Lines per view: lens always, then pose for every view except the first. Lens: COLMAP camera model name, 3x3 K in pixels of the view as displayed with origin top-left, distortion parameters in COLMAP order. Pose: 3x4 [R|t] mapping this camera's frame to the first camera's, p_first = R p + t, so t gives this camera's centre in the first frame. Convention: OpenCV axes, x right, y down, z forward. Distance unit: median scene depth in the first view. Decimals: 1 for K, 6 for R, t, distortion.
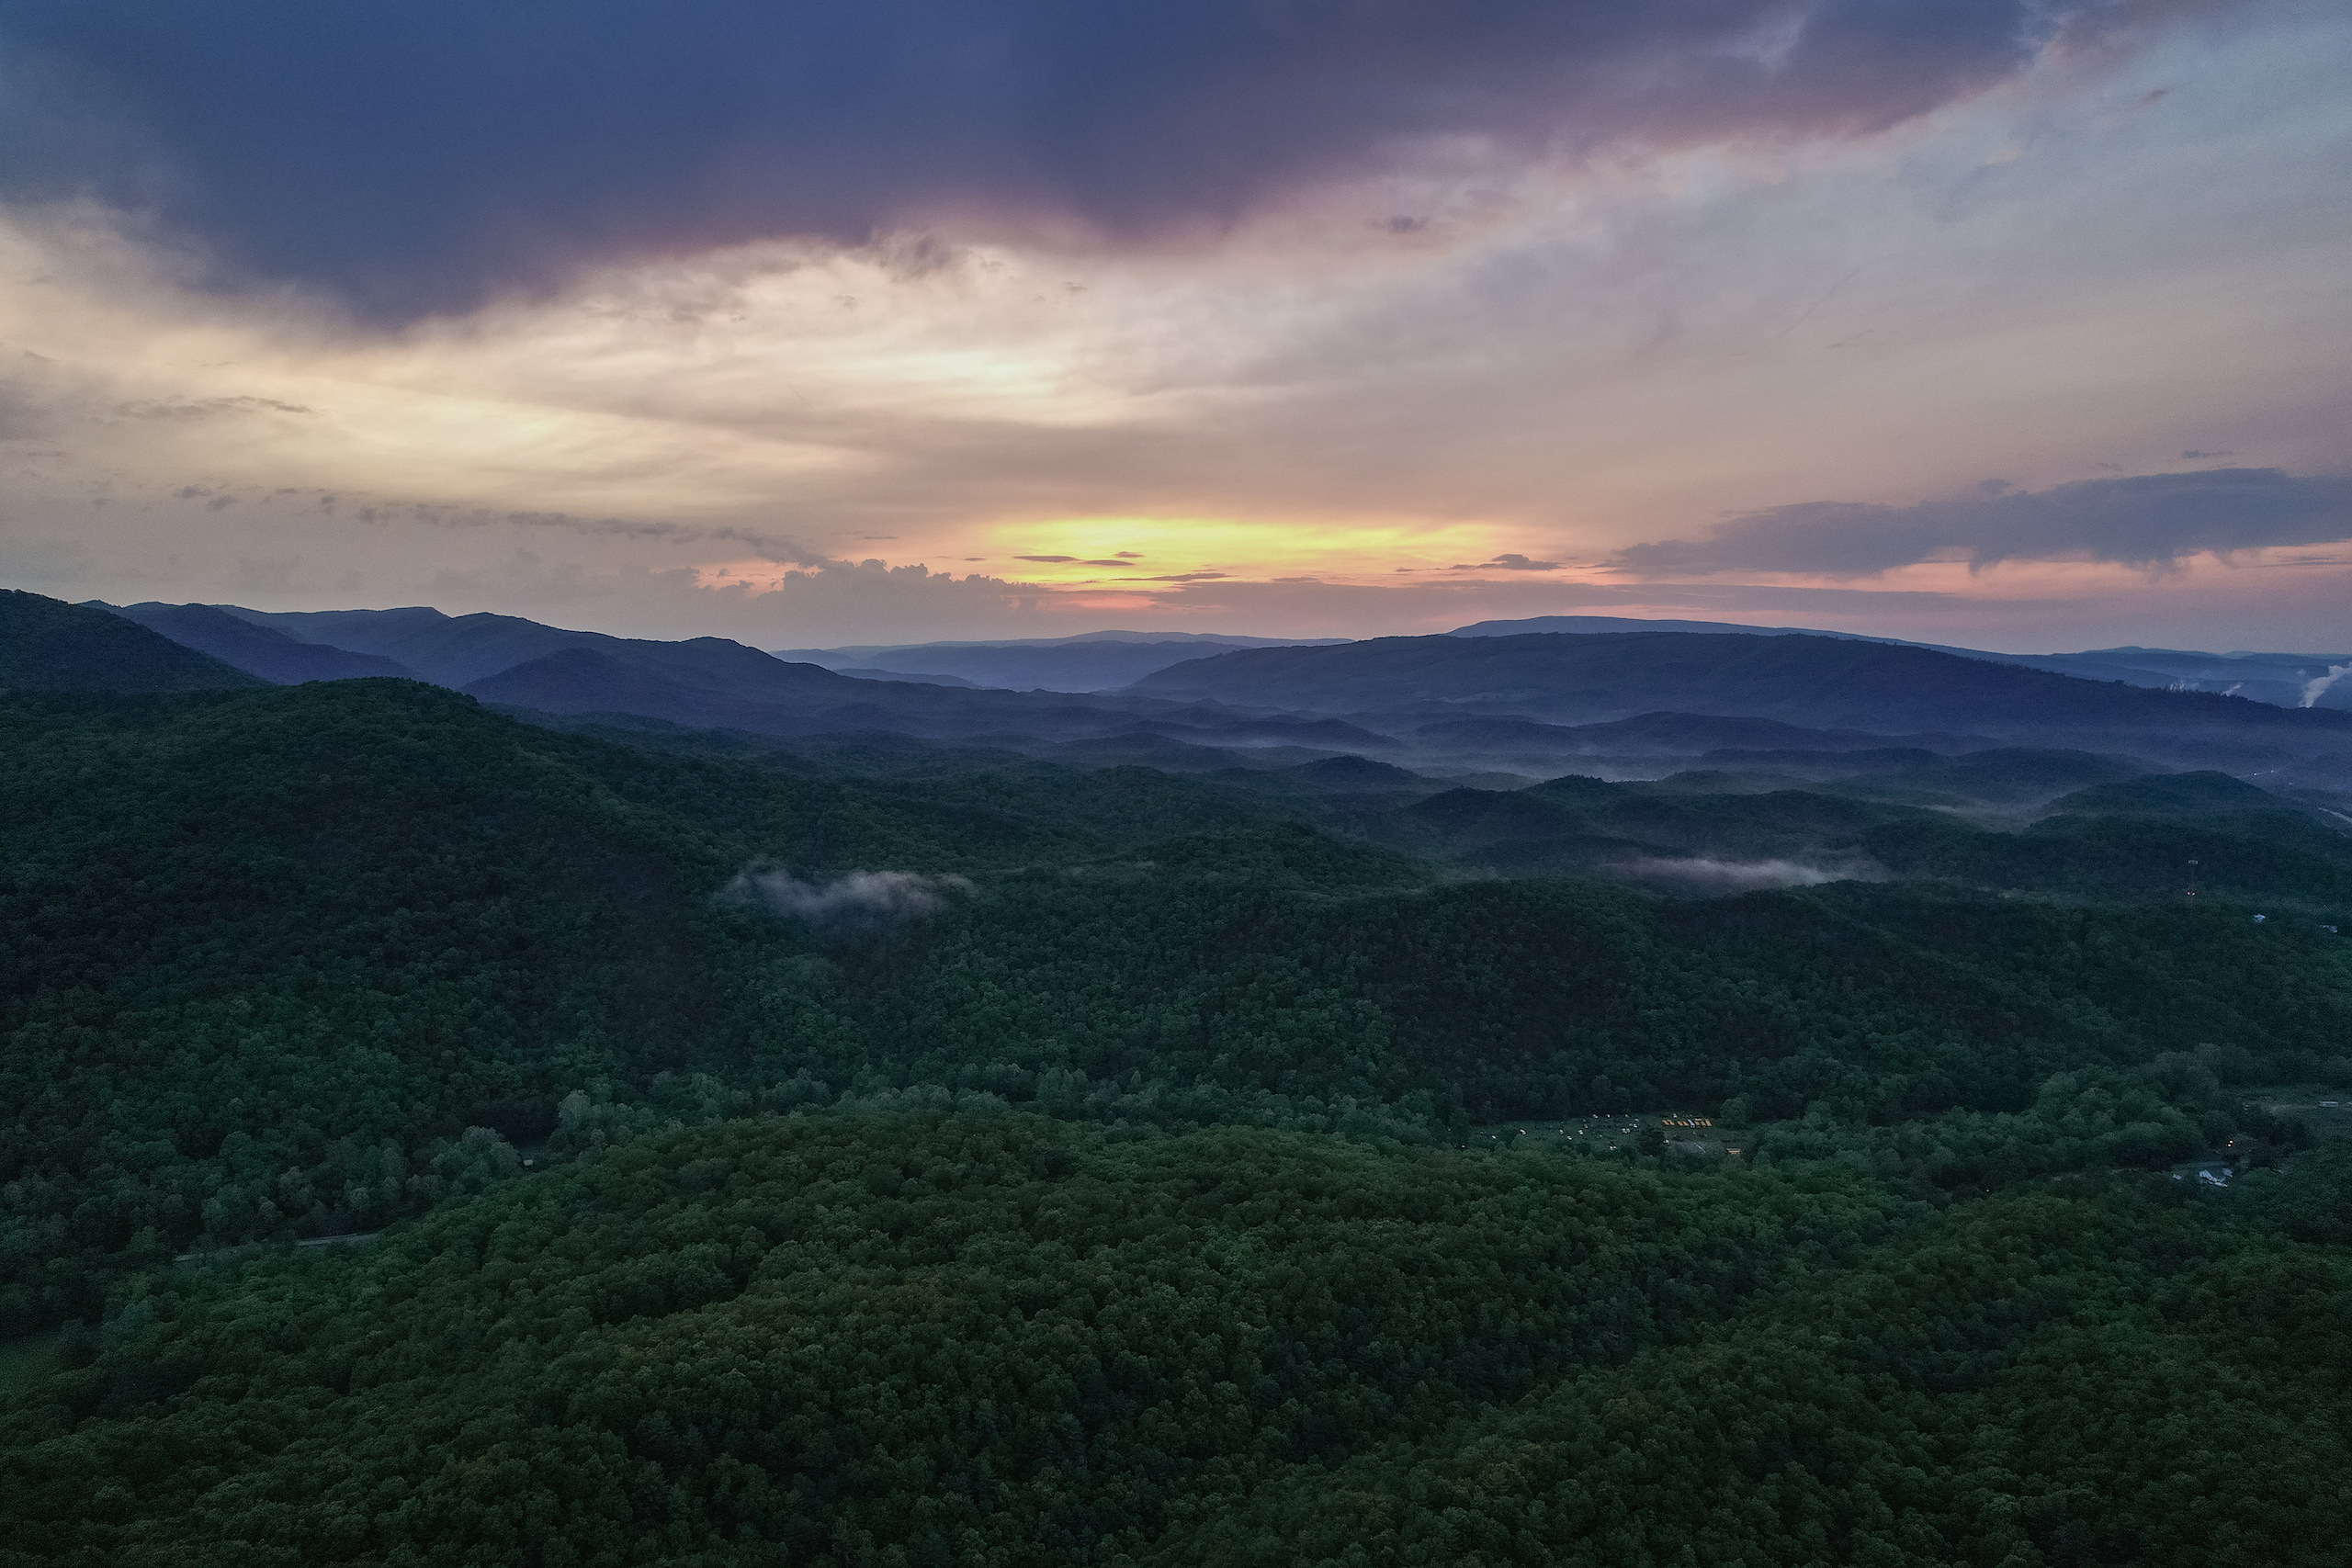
lens RADIAL K [[1506.8, 0, 1181.7], [0, 1506.8, 795.3], [0, 0, 1]] dist [-0.076481, 0.074283]
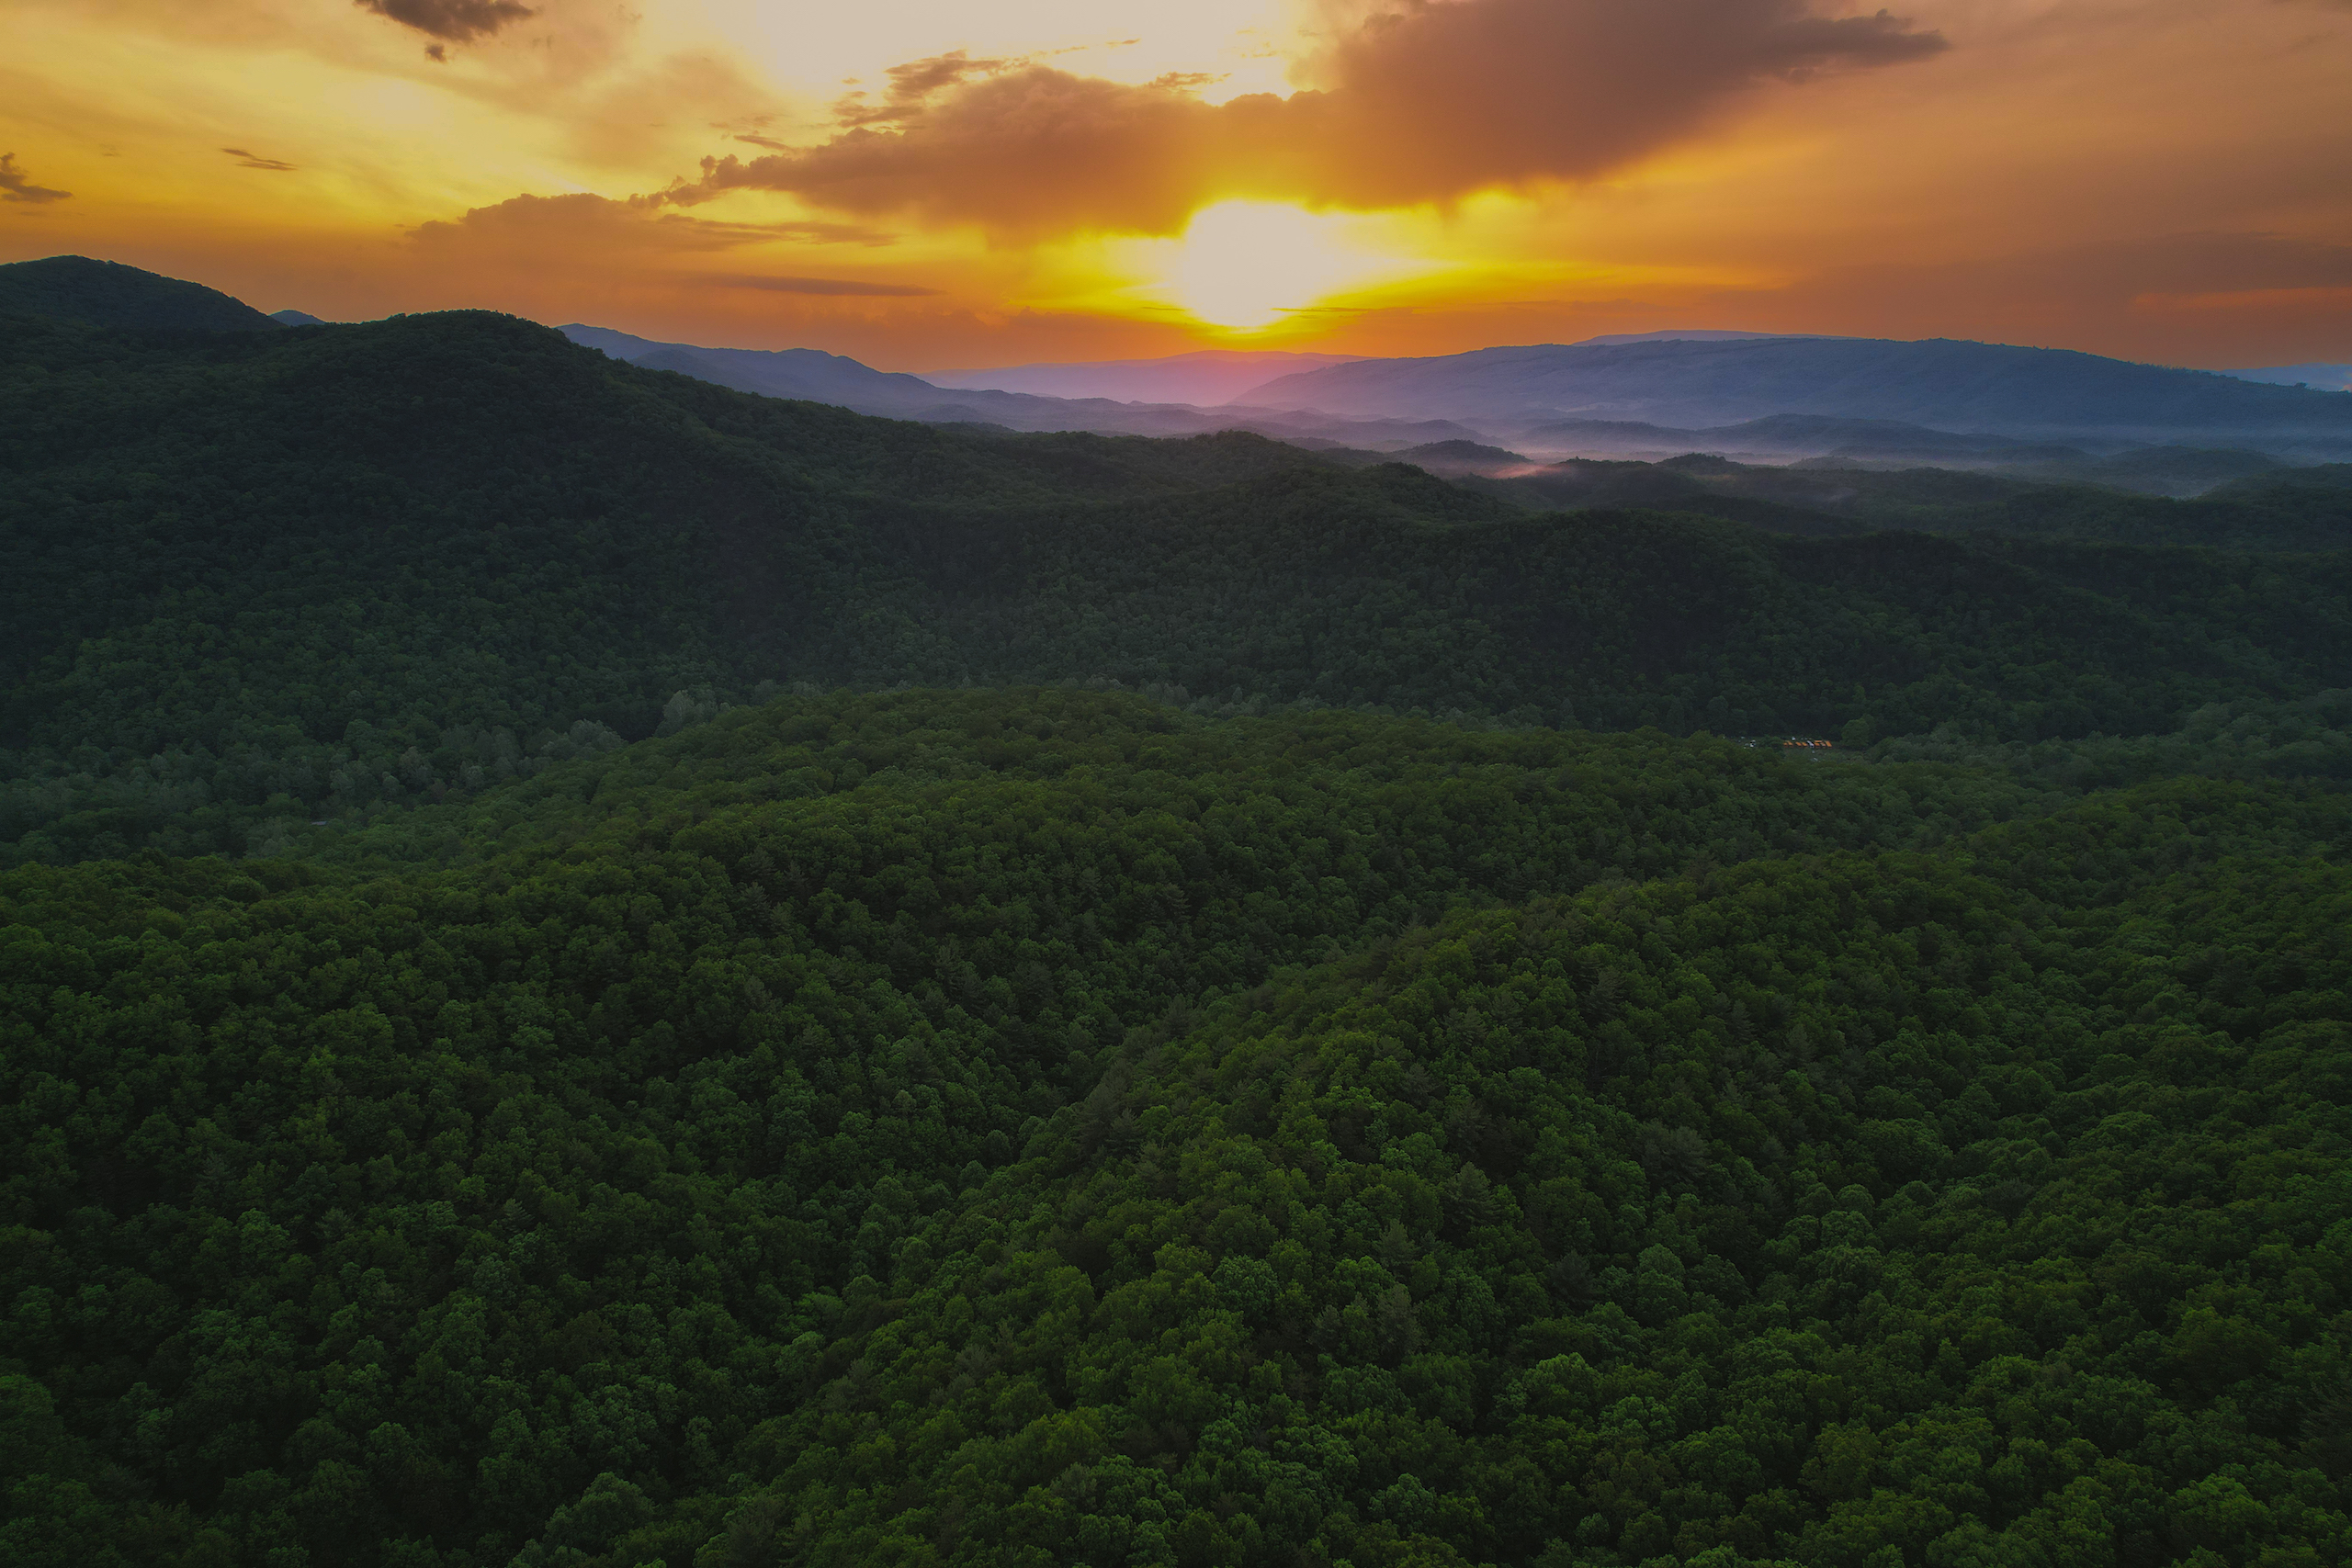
lens RADIAL K [[1506.8, 0, 1181.7], [0, 1506.8, 795.3], [0, 0, 1]] dist [-0.076481, 0.074283]
pose [[0.997903, 0.015864, -0.062752, -0.006921], [-0.004246, 0.983455, 0.181102, 0.134904], [0.064586, -0.180455, 0.981460, 0.030200]]
